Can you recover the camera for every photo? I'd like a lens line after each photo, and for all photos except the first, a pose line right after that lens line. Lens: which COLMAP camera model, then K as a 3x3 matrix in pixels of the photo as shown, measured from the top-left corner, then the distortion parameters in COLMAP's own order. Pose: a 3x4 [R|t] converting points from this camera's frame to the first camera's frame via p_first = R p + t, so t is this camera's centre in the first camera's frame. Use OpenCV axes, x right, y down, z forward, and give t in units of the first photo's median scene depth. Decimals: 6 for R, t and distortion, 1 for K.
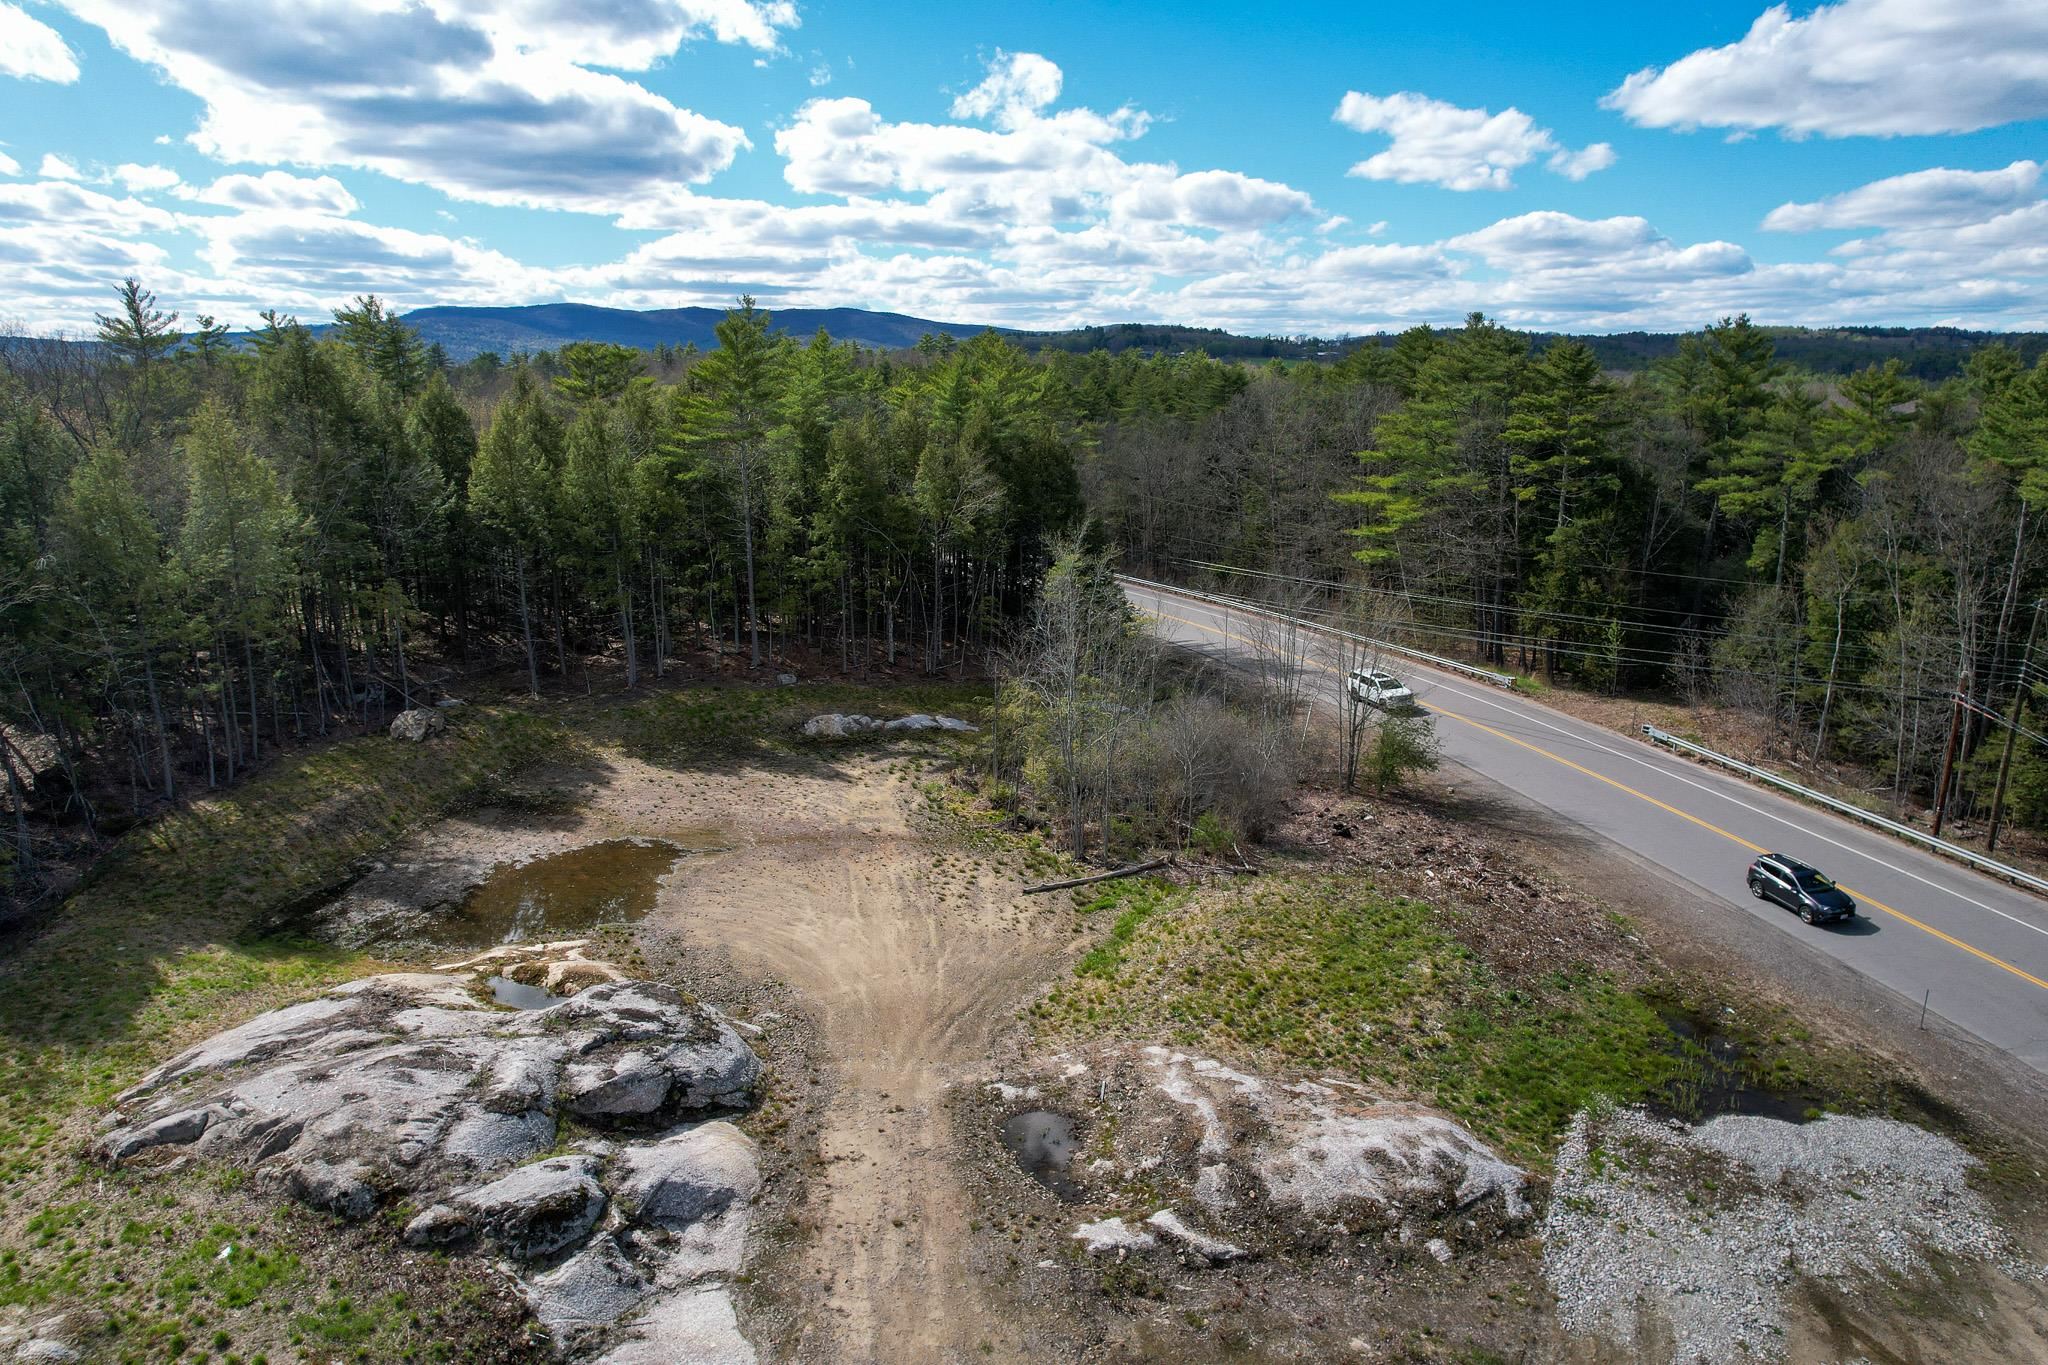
lens RADIAL K [[1305.5, 0, 1027.8], [0, 1305.5, 689.1], [0, 0, 1]] dist [-0.066783, 0.050878]
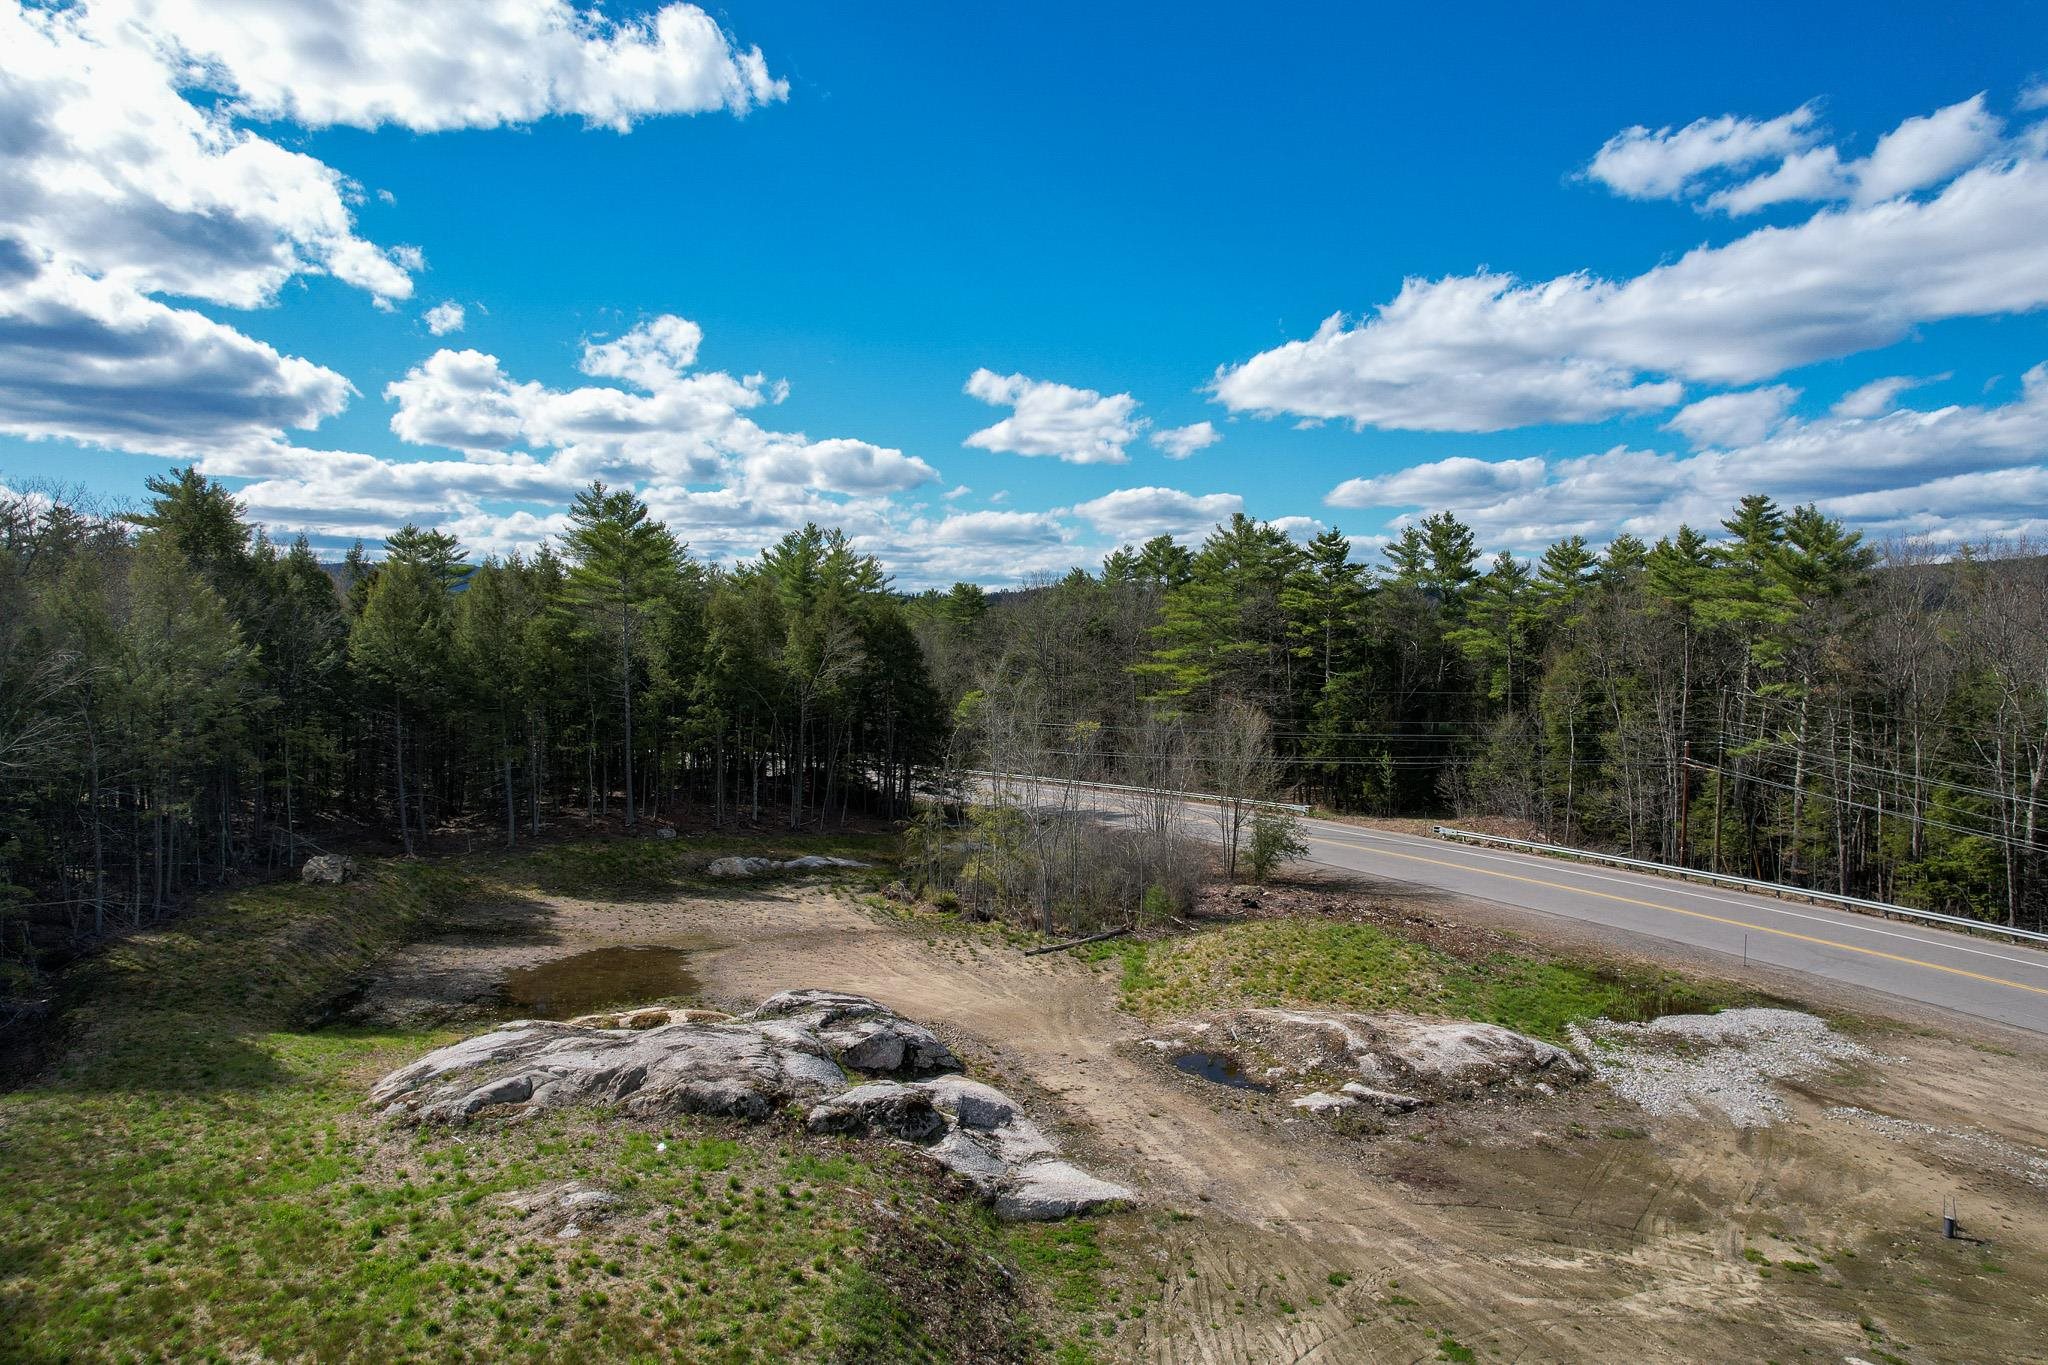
lens RADIAL K [[1305.5, 0, 1027.3], [0, 1305.5, 683.9], [0, 0, 1]] dist [-0.066783, 0.050878]
pose [[0.960657, -0.009838, 0.277563, -0.453188], [0.064288, 0.980108, -0.187764, 0.201573], [-0.270194, 0.198221, 0.942180, -0.145992]]
